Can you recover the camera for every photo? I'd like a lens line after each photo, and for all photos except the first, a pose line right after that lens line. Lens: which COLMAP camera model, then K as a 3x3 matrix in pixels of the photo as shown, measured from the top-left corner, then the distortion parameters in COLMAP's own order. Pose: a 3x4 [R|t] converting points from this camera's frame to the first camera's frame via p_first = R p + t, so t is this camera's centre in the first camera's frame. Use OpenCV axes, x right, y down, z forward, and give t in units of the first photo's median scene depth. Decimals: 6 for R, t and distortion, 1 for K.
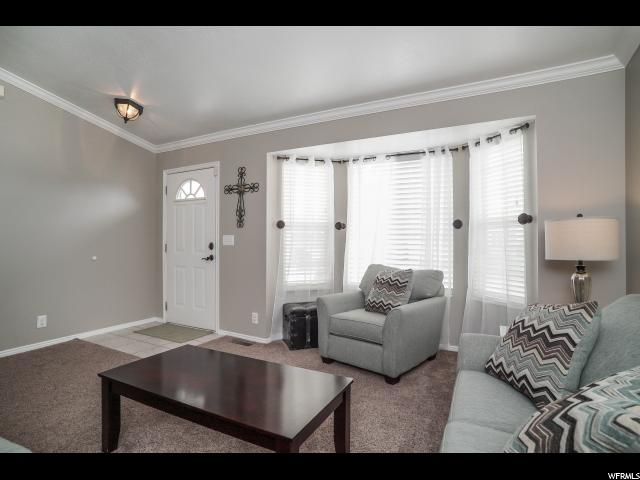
lens RADIAL K [[338.0, 0, 320.2], [0, 338.0, 239.7], [0, 0, 1]] dist [-0.035623, 0.005574]
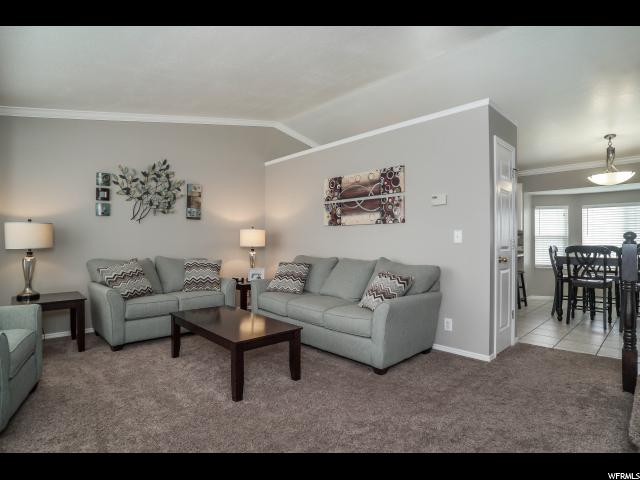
lens RADIAL K [[338.0, 0, 318.8], [0, 338.0, 240.1], [0, 0, 1]] dist [-0.035623, 0.005574]
pose [[-0.943423, -0.006943, 0.331519, -0.569262], [-0.009485, 0.999937, -0.006050, 0.009308], [-0.331456, -0.008852, -0.943429, 1.090339]]
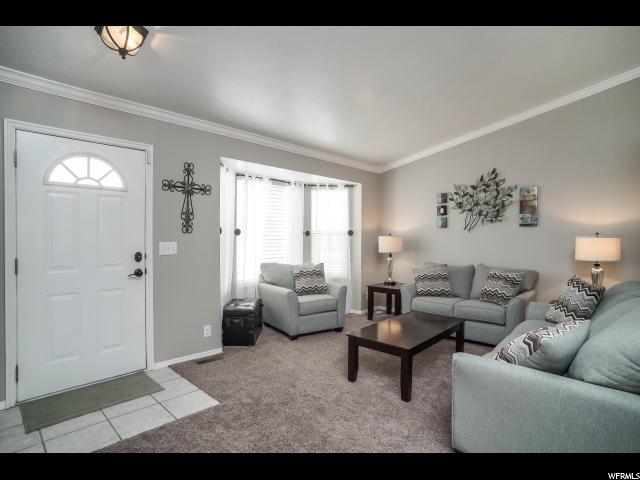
lens RADIAL K [[338.0, 0, 322.0], [0, 338.0, 239.9], [0, 0, 1]] dist [-0.035623, 0.005574]
pose [[0.259021, -0.012107, 0.965796, -0.969200], [-0.009522, 0.999841, 0.015088, -0.035008], [-0.965825, -0.013104, 0.258865, 0.445157]]
